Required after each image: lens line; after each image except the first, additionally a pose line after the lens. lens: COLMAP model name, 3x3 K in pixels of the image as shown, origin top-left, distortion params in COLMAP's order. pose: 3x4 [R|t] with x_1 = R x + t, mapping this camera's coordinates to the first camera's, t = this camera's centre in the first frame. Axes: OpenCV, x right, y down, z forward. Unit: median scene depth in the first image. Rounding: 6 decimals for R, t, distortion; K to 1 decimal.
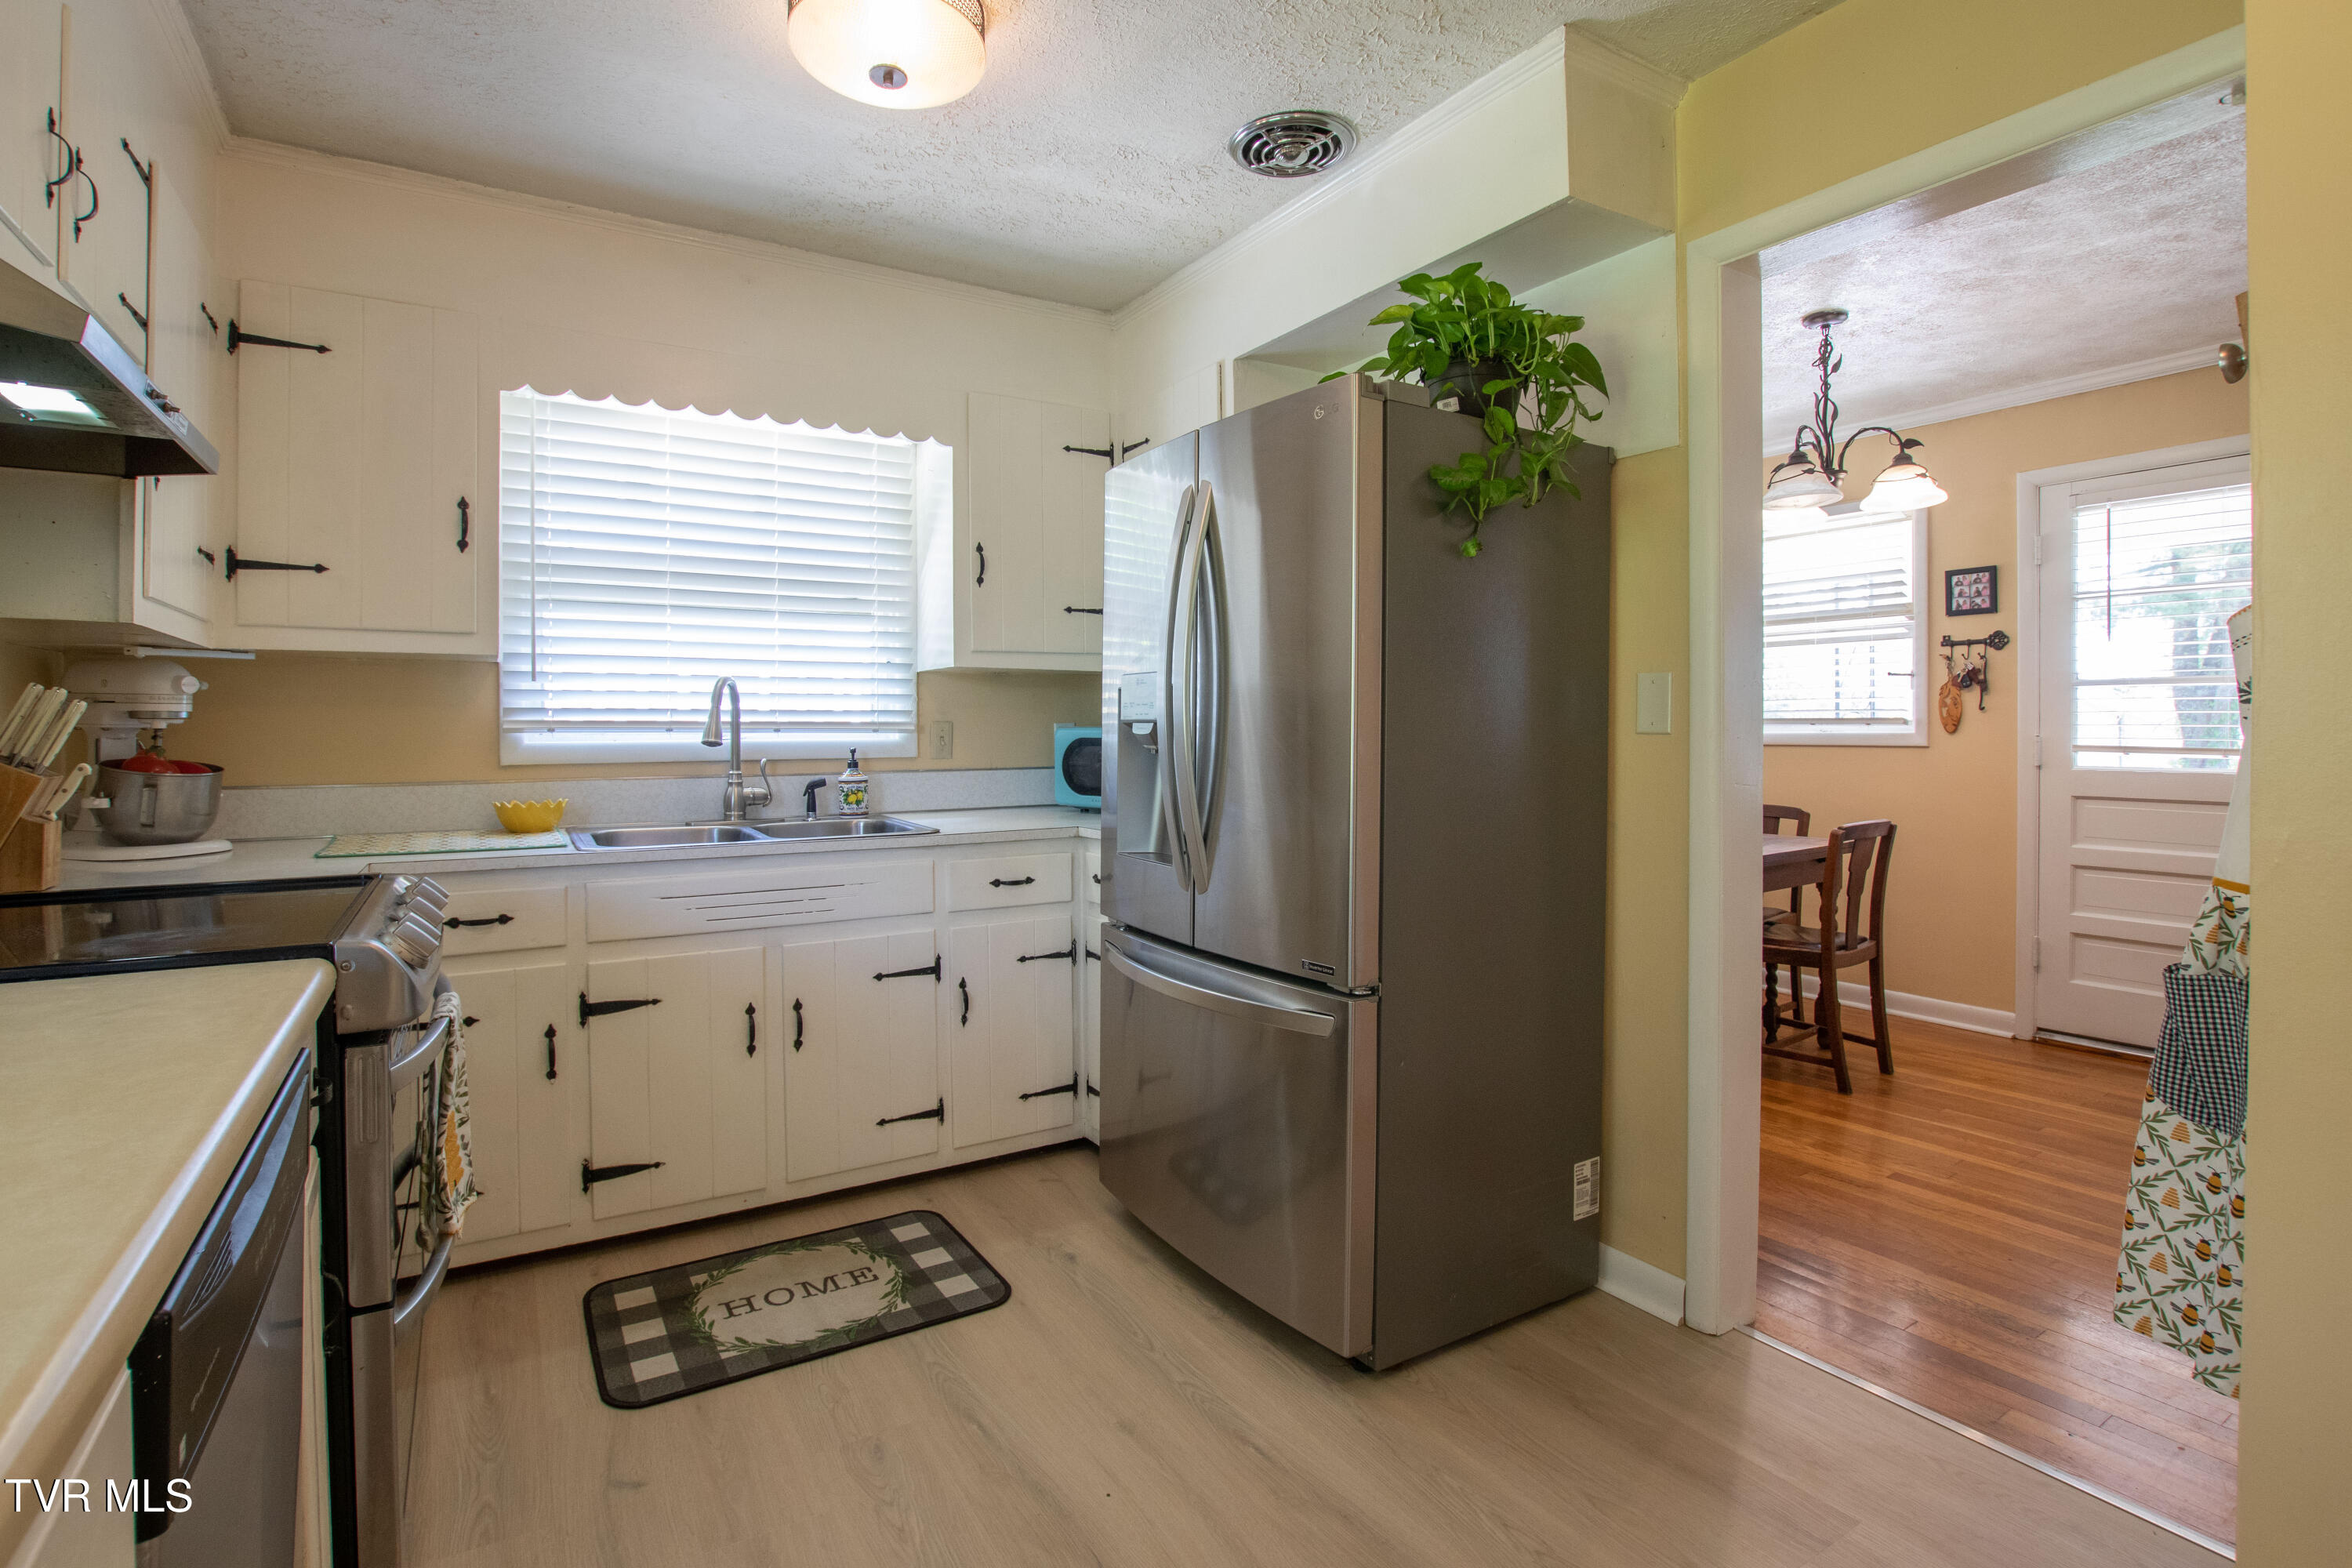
lens RADIAL K [[1117.2, 0, 1149.9], [0, 1117.2, 746.6], [0, 0, 1]] dist [-0.033505, 0.004780]
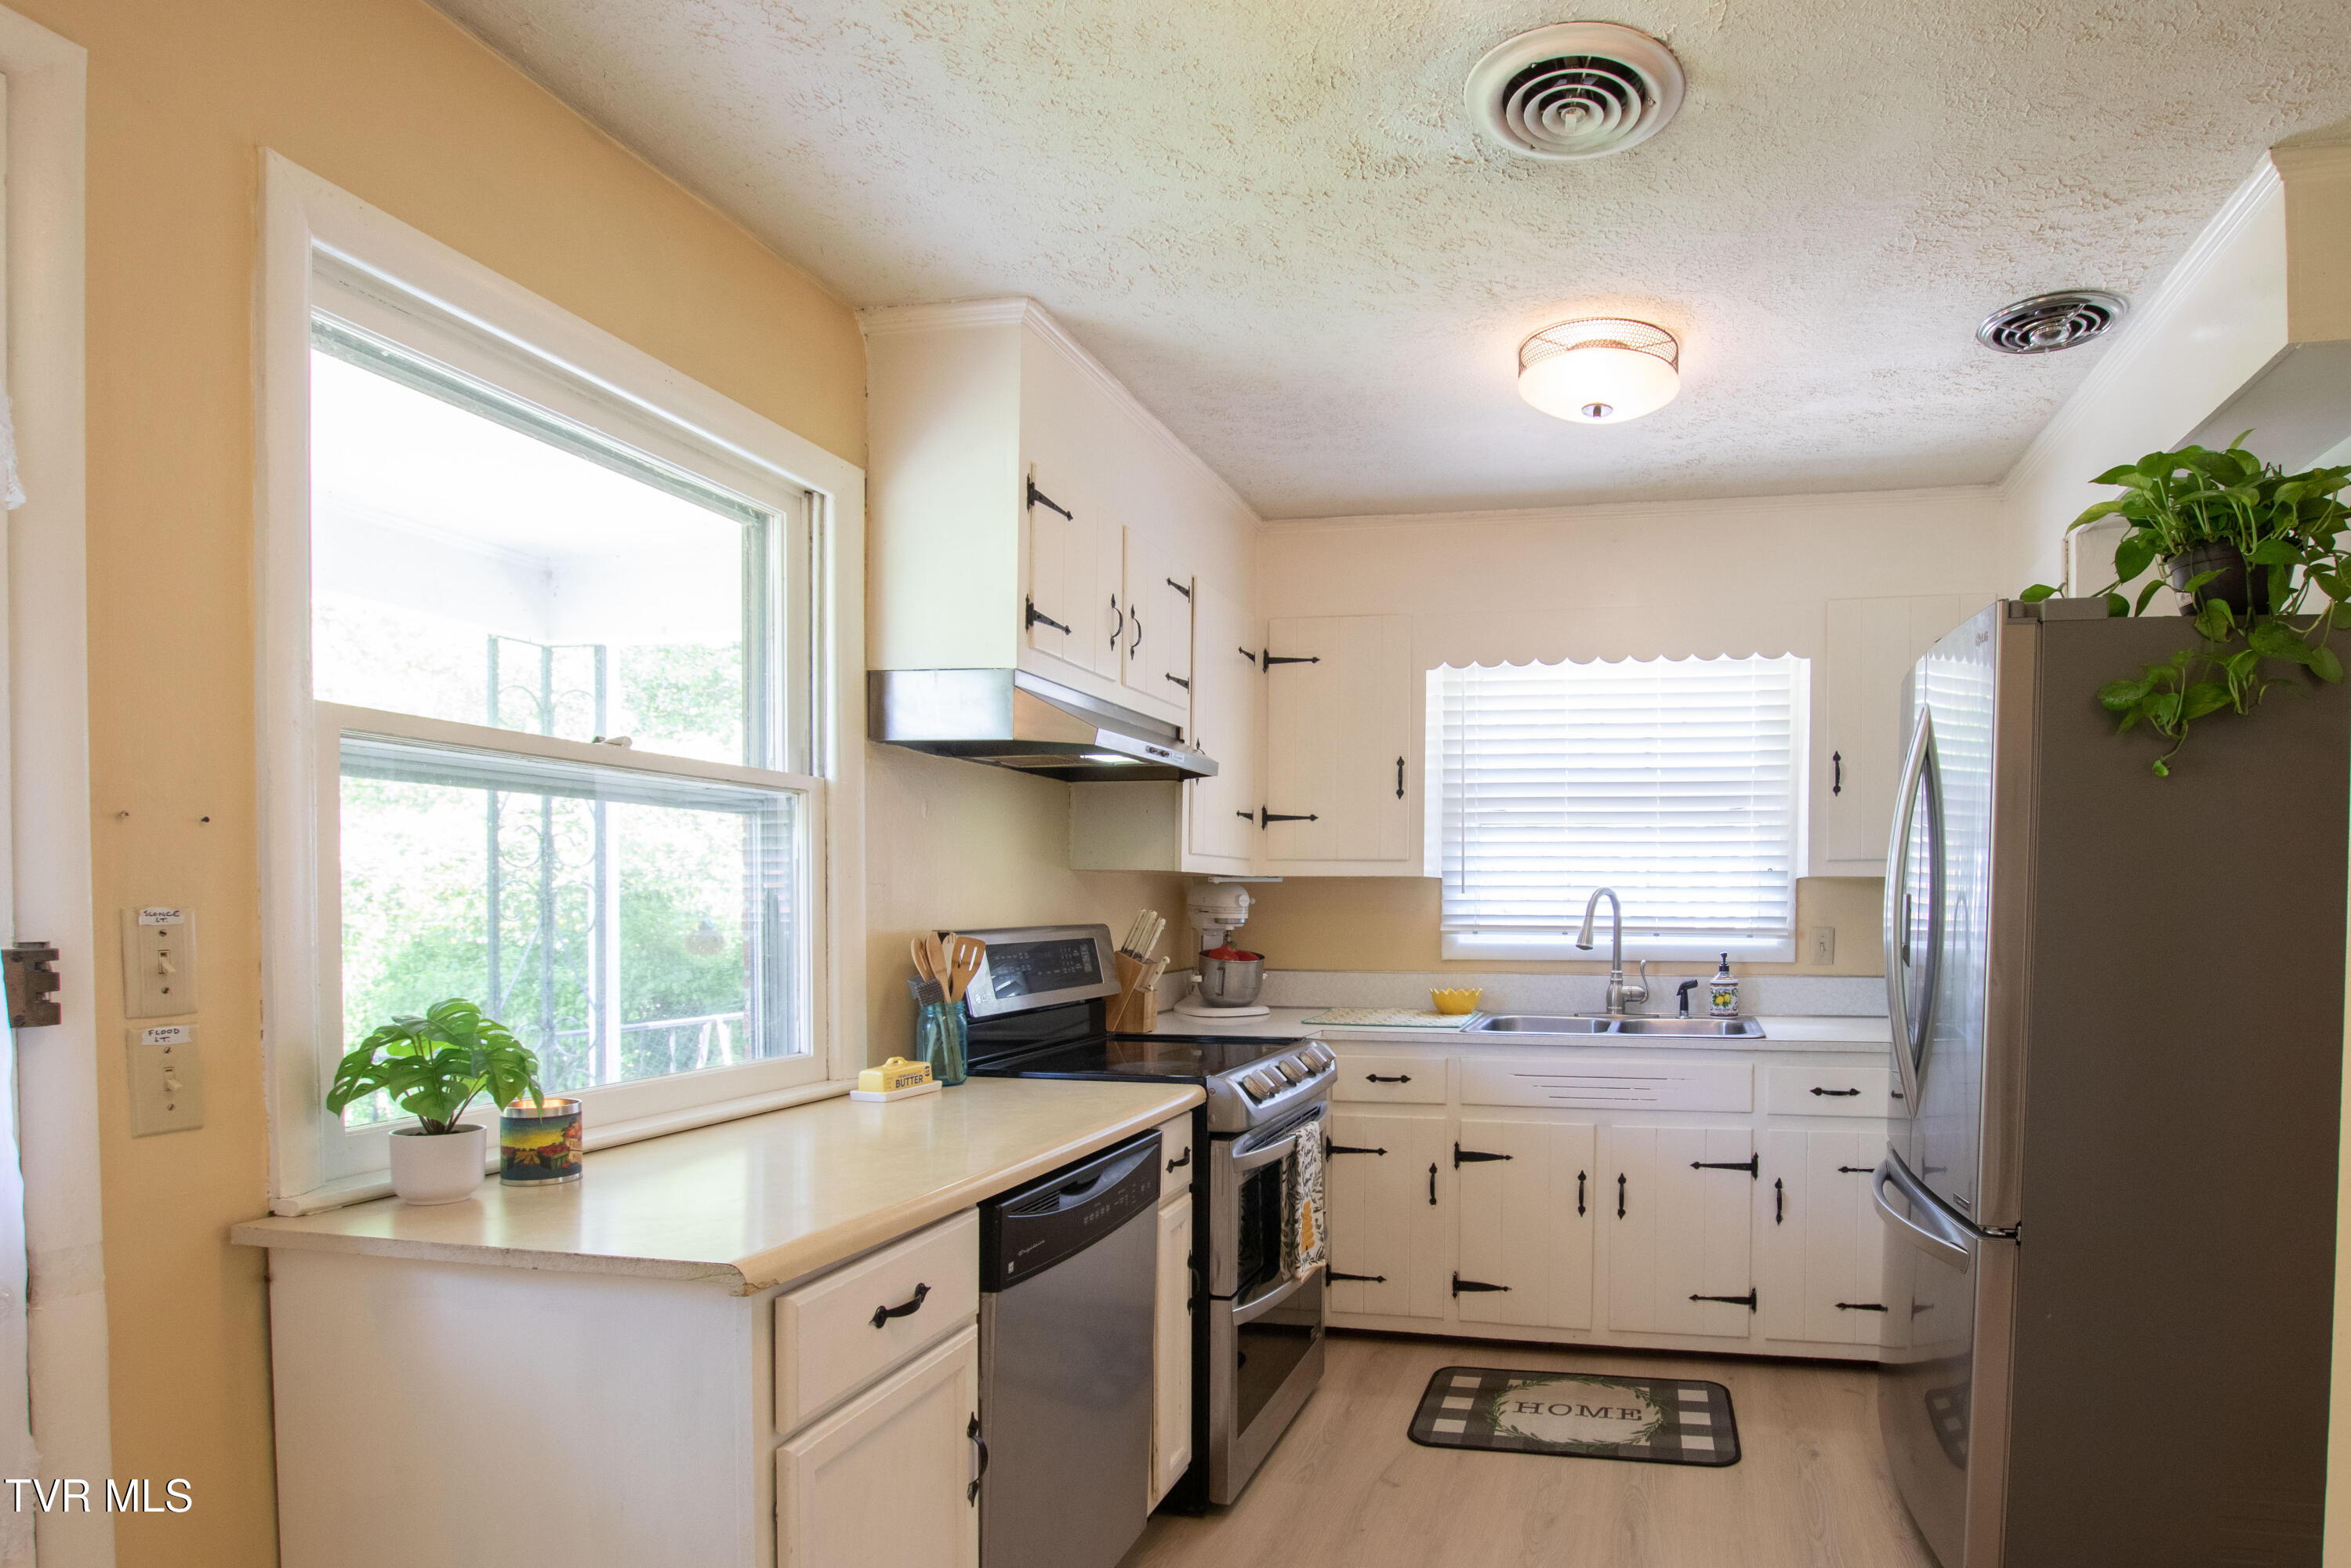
lens RADIAL K [[1293.1, 0, 1424.7], [0, 1293.1, 954.9], [0, 0, 1]] dist [-0.025833, 0.002584]
pose [[0.749426, 0.033478, -0.661241, 0.432530], [-0.015887, 0.999343, 0.032590, -0.041484], [0.661897, -0.013919, 0.749465, -0.140626]]
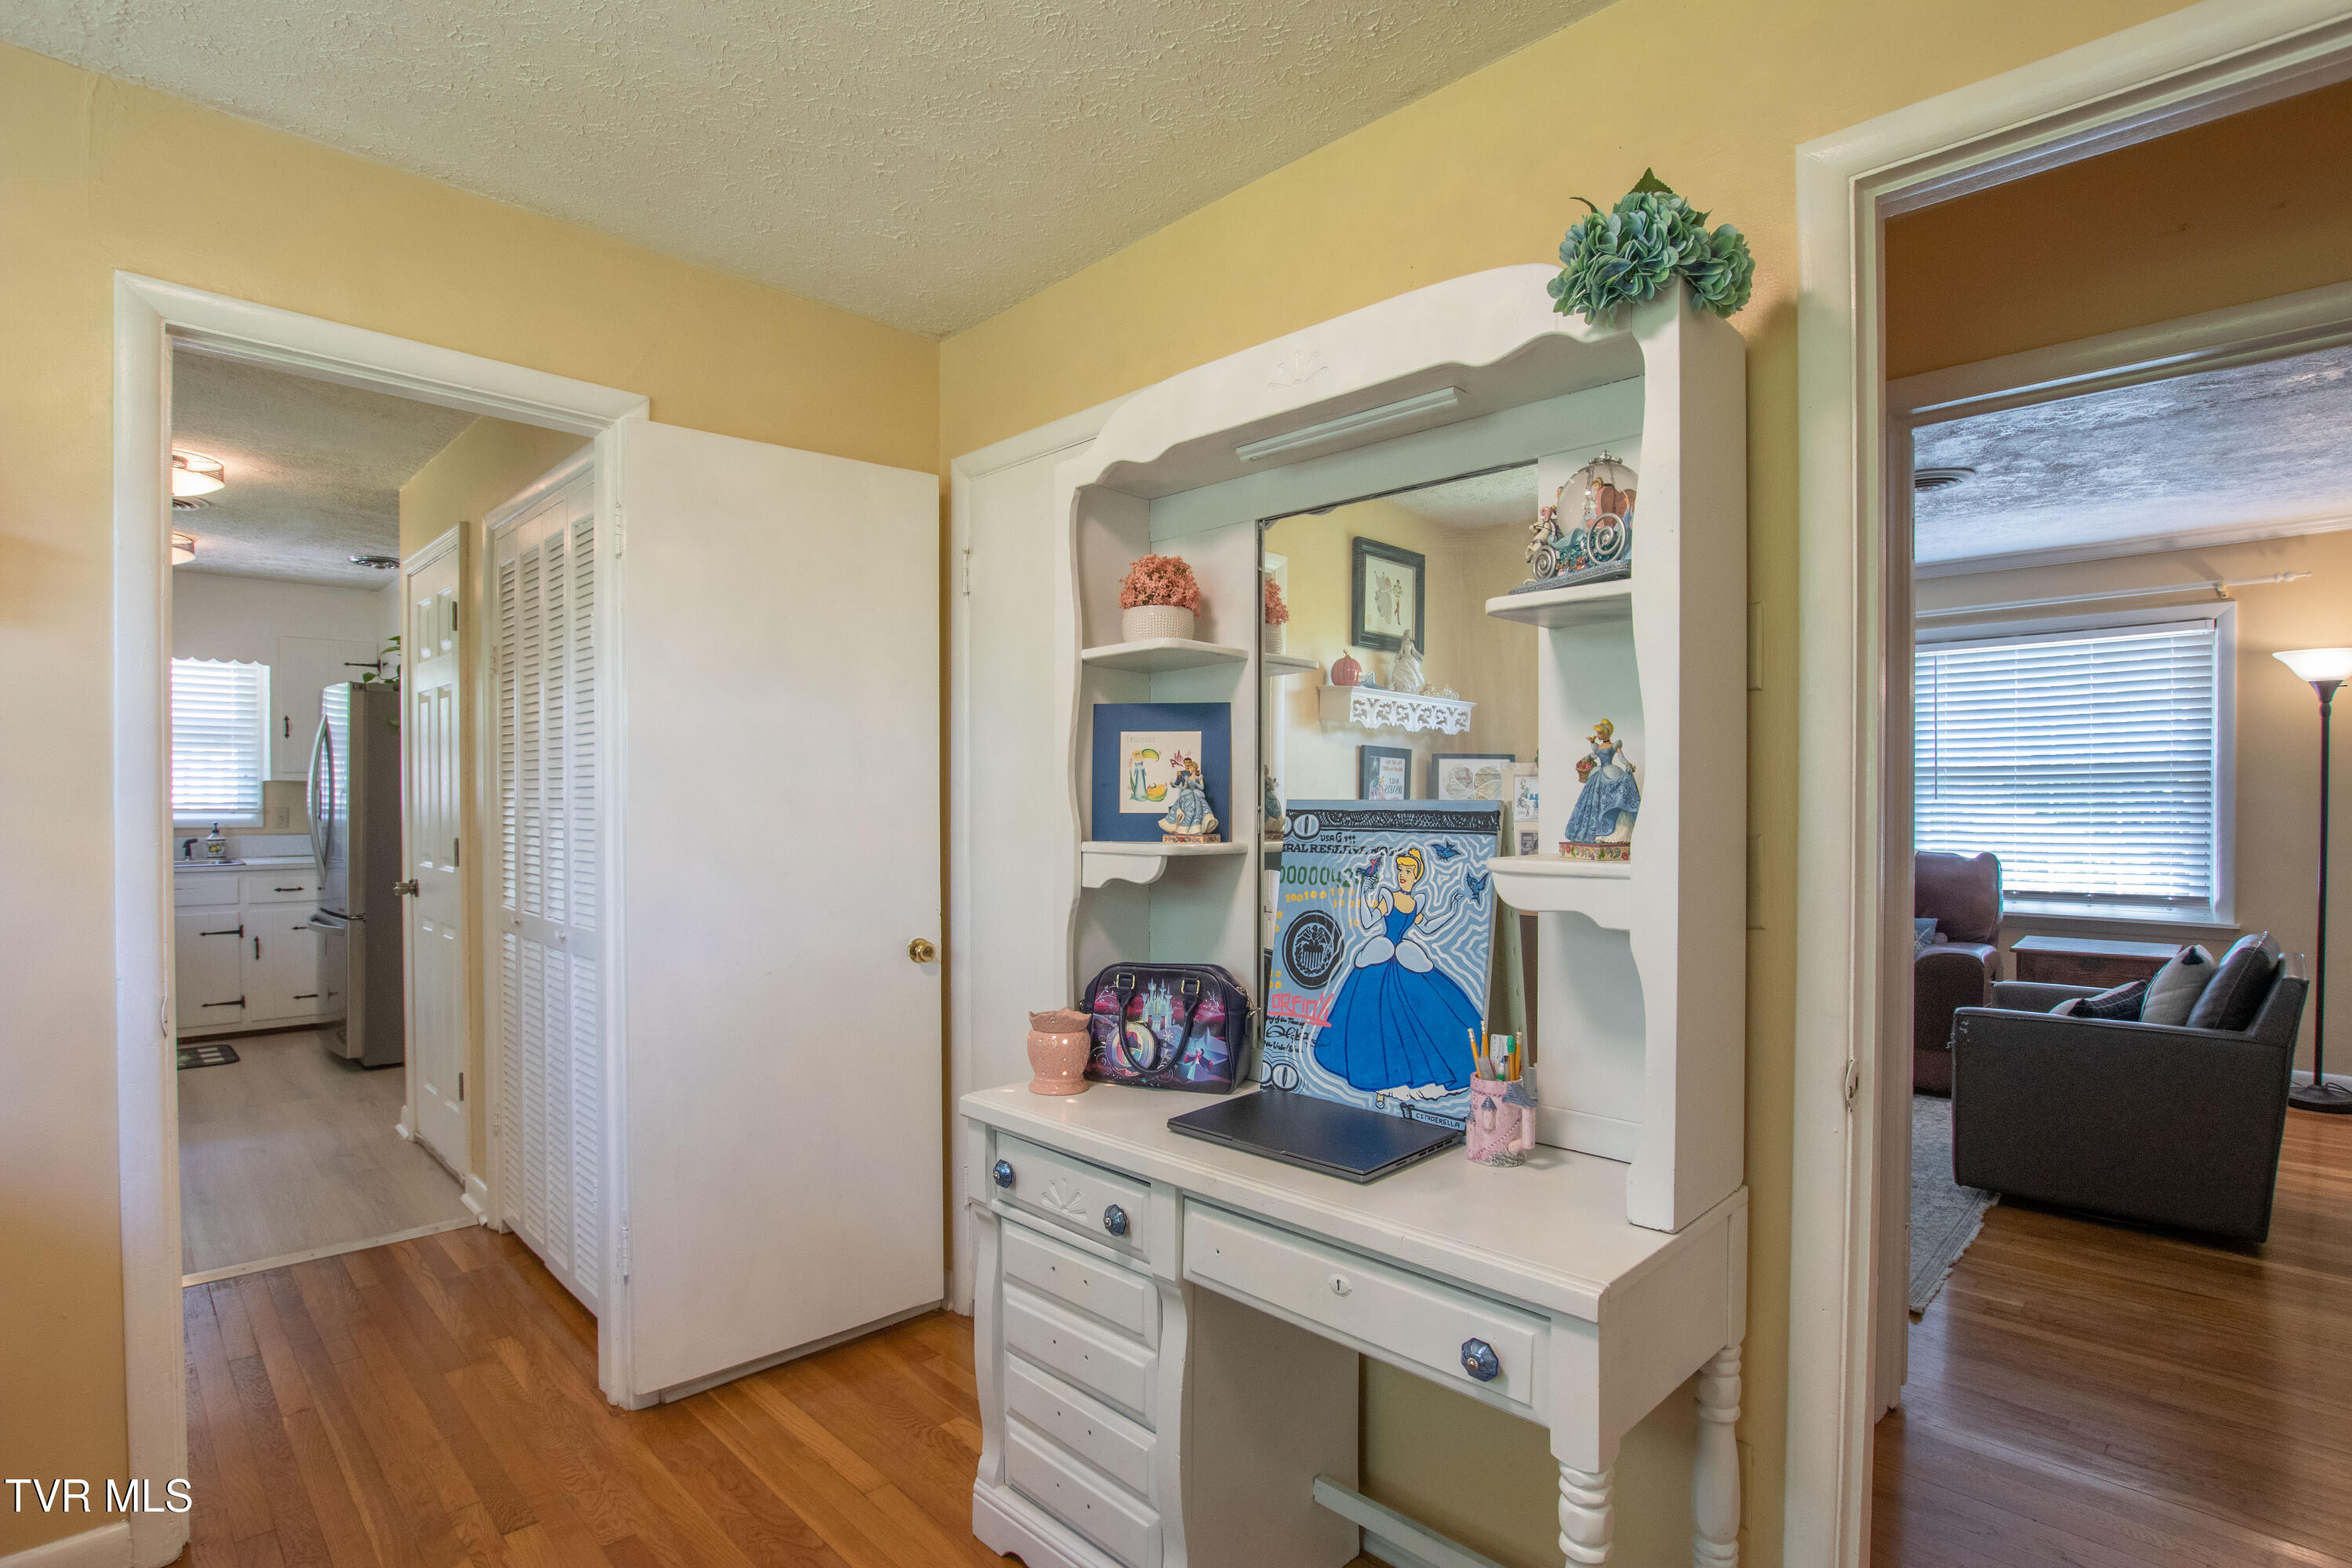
lens RADIAL K [[1117.2, 0, 1140.5], [0, 1117.2, 818.8], [0, 0, 1]] dist [-0.033505, 0.004780]
pose [[0.974218, 0.002675, 0.225593, 1.089713], [-0.002797, 0.999996, 0.000219, -0.012275], [-0.225592, -0.000844, 0.974222, -1.492700]]
